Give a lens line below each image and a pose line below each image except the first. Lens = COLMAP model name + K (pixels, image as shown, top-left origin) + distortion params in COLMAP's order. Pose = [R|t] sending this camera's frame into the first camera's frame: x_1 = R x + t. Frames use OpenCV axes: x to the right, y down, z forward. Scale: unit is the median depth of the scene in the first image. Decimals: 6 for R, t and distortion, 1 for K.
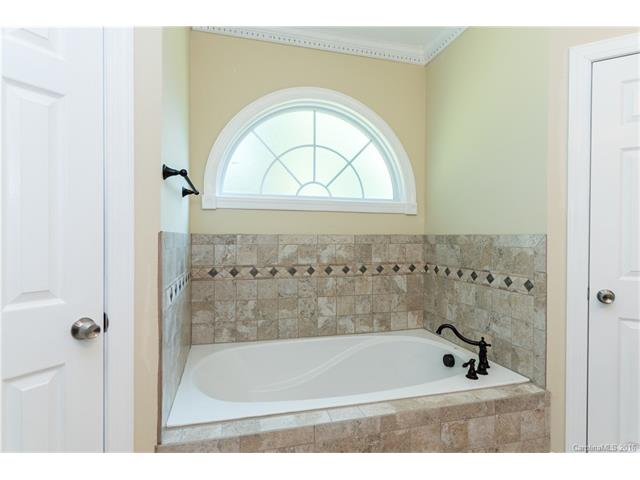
lens RADIAL K [[343.6, 0, 320.0], [0, 343.6, 240.0], [0, 0, 1]] dist [0.002899, 0.000133]
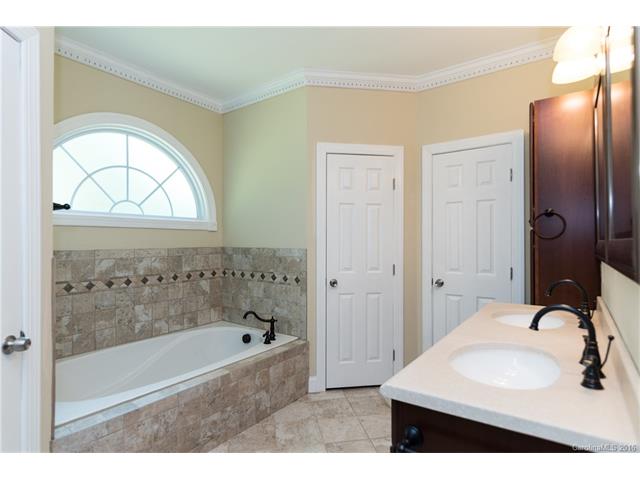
lens RADIAL K [[343.6, 0, 320.0], [0, 343.6, 240.0], [0, 0, 1]] dist [0.002899, 0.000133]
pose [[0.774736, -0.003187, 0.632277, -0.254976], [0.007183, 0.999967, -0.003761, -0.038120], [-0.632244, 0.007455, 0.774734, -0.249503]]
